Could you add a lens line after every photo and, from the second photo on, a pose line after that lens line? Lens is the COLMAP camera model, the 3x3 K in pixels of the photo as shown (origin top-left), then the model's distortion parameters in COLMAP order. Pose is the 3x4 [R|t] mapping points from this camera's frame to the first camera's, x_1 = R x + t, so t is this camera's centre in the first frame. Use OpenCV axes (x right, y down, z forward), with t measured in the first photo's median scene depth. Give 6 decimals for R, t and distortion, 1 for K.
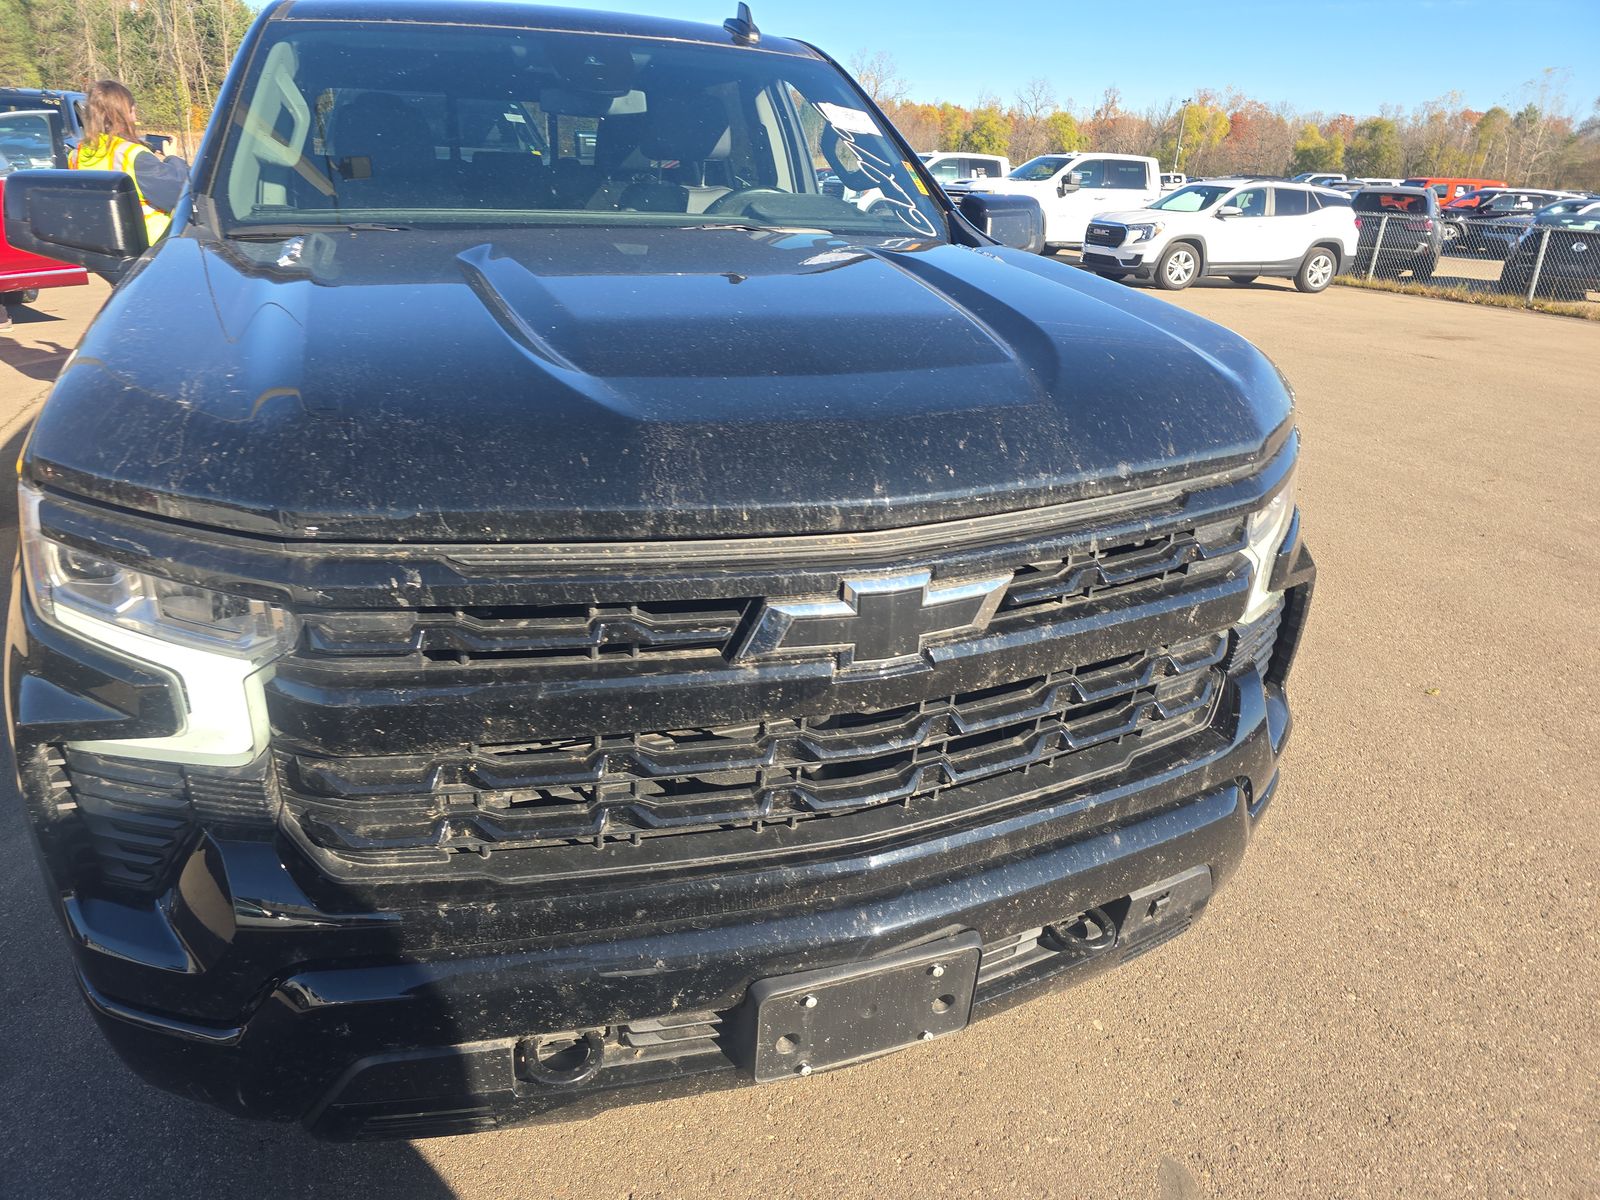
lens RADIAL K [[1096.7, 0, 800.0], [0, 1096.7, 600.0], [0, 0, 1]] dist [0.065031, -0.045301]
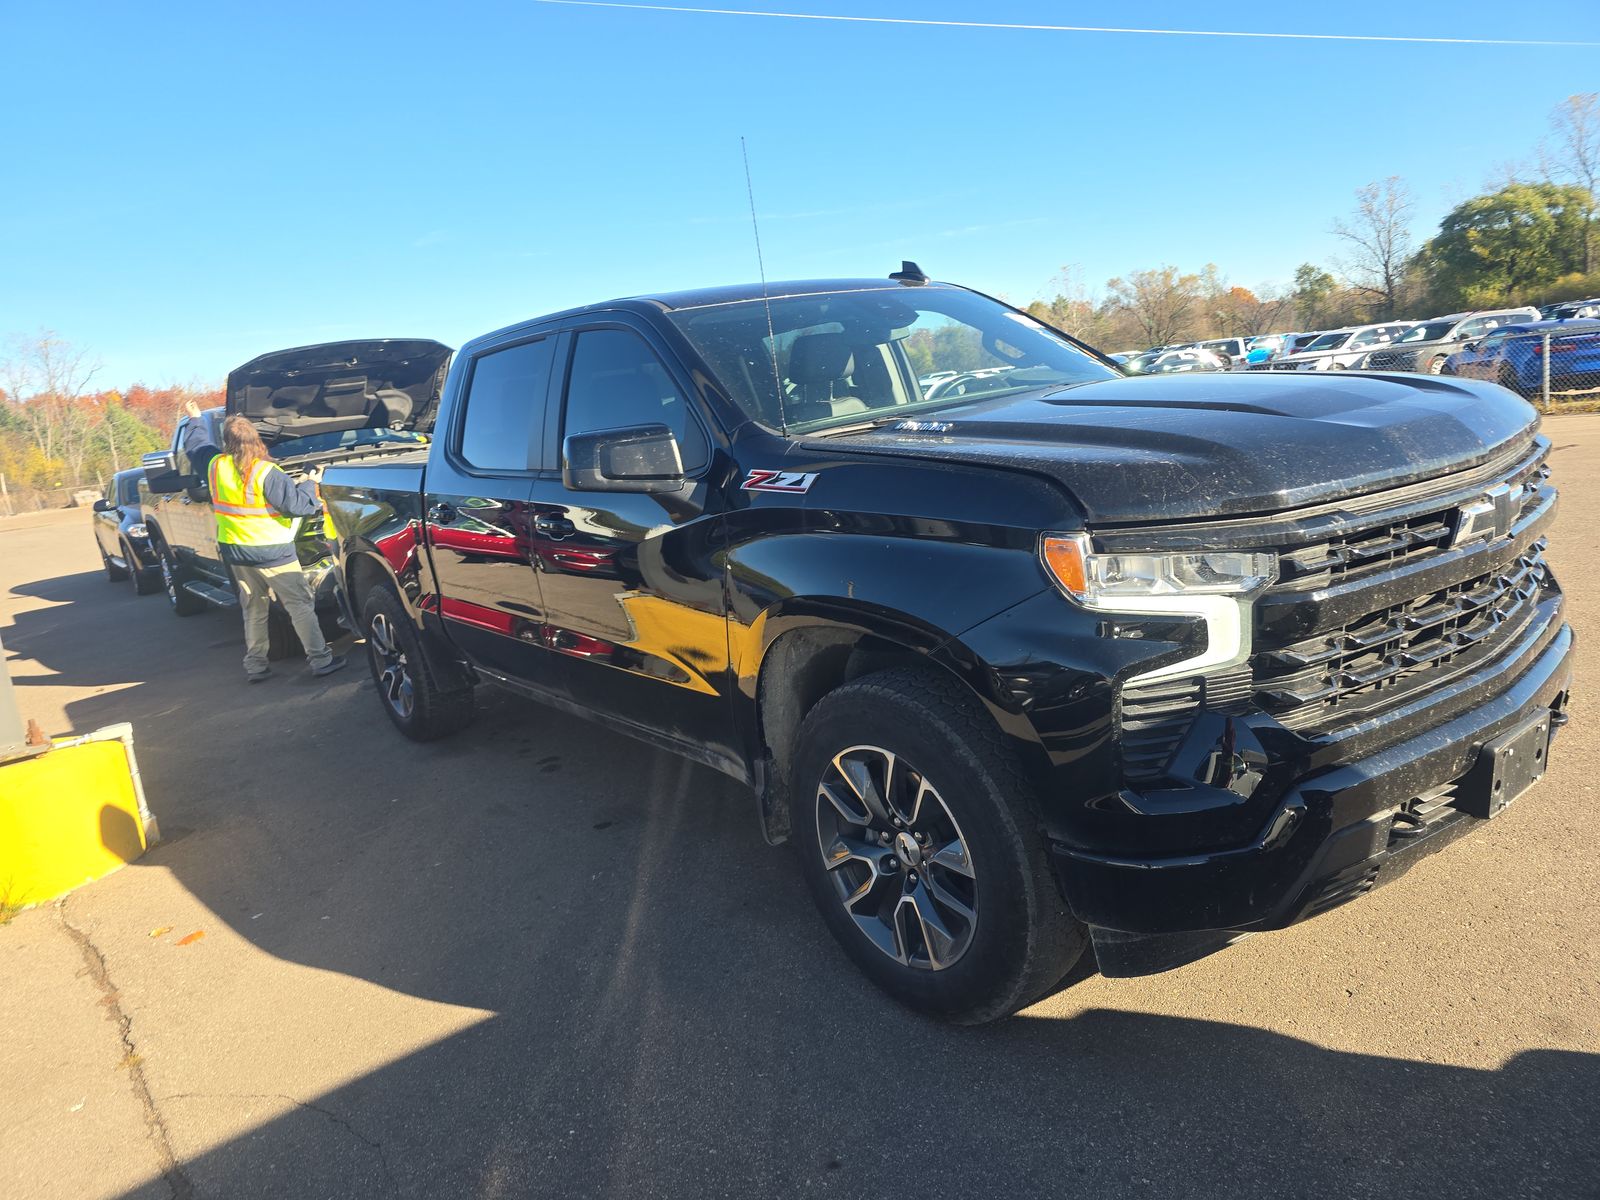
lens RADIAL K [[1096.7, 0, 800.0], [0, 1096.7, 600.0], [0, 0, 1]] dist [0.065031, -0.045301]
pose [[0.937734, -0.214144, 0.273491, -1.022834], [0.265677, 0.949387, -0.167570, 0.105055], [-0.223764, 0.229796, 0.947166, -0.296126]]
